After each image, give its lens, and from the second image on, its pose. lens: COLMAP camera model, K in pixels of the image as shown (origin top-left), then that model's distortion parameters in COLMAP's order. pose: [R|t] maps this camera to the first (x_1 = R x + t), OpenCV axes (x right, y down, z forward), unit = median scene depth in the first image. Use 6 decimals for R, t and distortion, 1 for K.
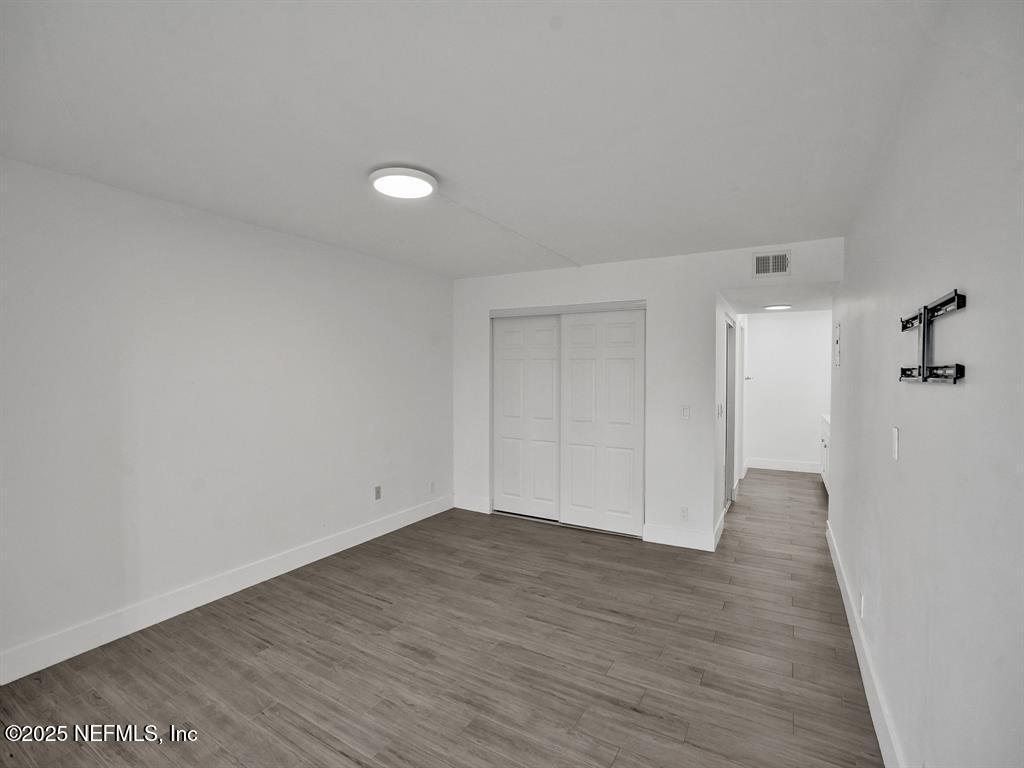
lens RADIAL K [[474.9, 0, 515.7], [0, 474.9, 380.0], [0, 0, 1]] dist [-0.062812, 0.022839]
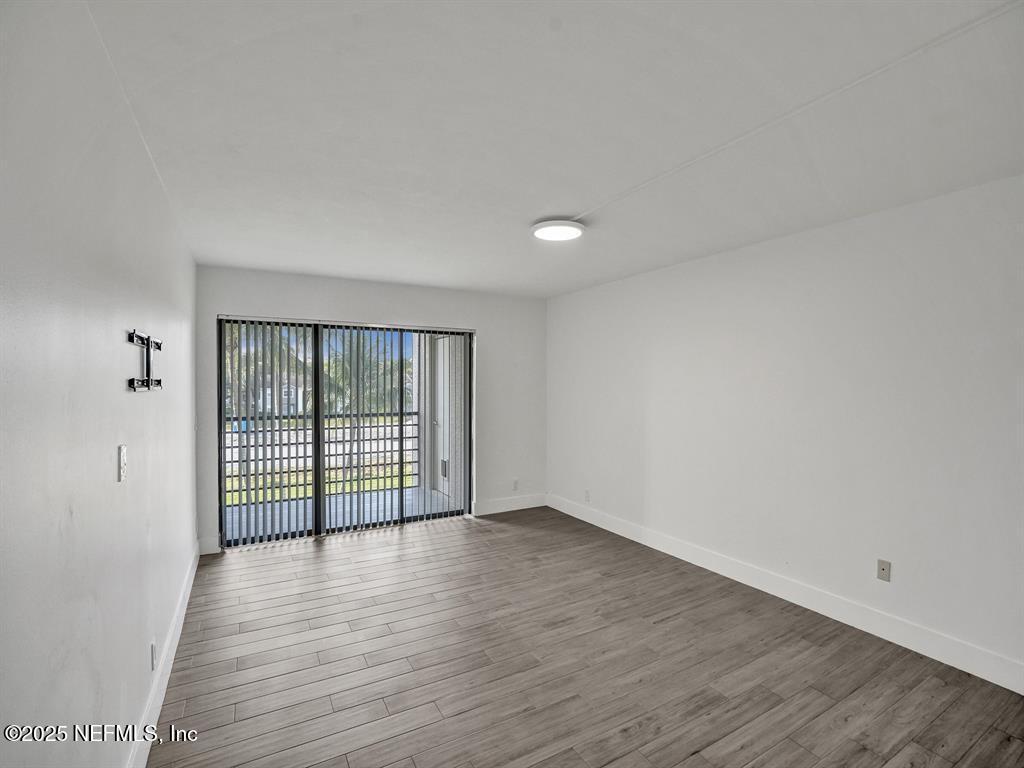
lens RADIAL K [[474.9, 0, 516.5], [0, 474.9, 385.1], [0, 0, 1]] dist [-0.062812, 0.022839]
pose [[-0.501203, 0.001738, -0.865328, 0.688330], [-0.014753, 0.999835, 0.010553, -0.018984], [0.865204, 0.018056, -0.501095, 1.192296]]
